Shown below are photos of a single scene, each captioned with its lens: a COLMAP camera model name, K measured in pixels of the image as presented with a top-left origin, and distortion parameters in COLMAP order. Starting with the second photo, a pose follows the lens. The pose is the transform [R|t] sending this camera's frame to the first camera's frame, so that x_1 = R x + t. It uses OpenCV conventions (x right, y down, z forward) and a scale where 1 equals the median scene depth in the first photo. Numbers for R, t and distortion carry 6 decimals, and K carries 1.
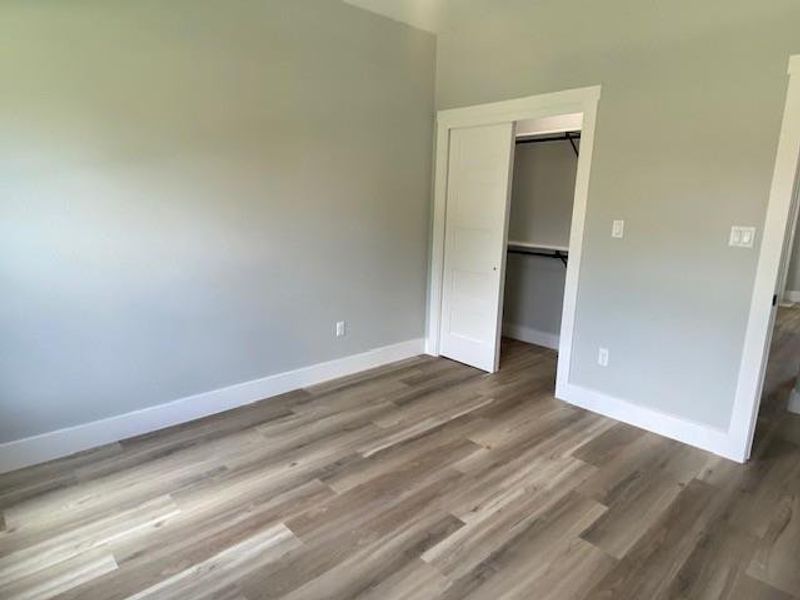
lens RADIAL K [[477.1, 0, 401.8], [0, 477.1, 289.4], [0, 0, 1]] dist [-0.003681, -0.001963]
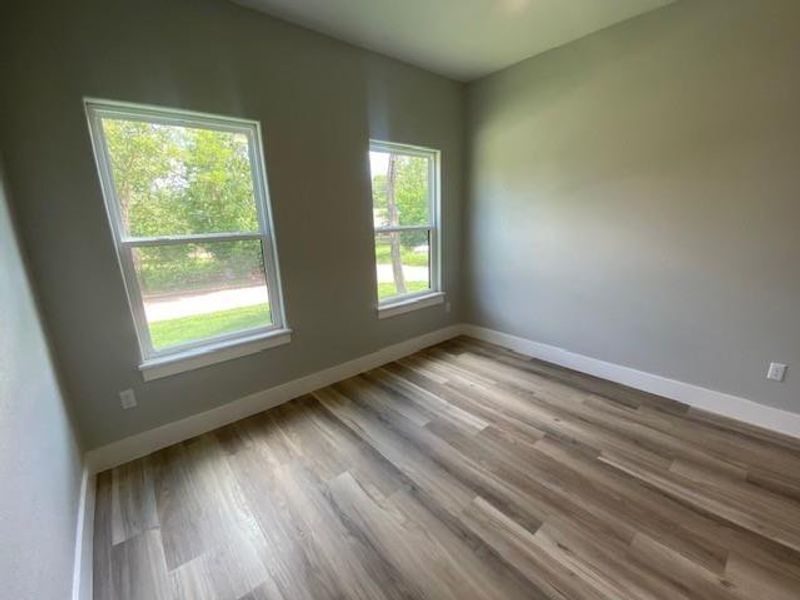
lens RADIAL K [[326.2, 0, 400.3], [0, 326.2, 298.6], [0, 0, 1]] dist [0.033787, -0.025933]
pose [[-0.030282, 0.226229, -0.973603, 0.617539], [-0.160168, 0.960365, 0.228135, -0.092498], [0.986625, 0.162849, 0.007153, 0.547501]]
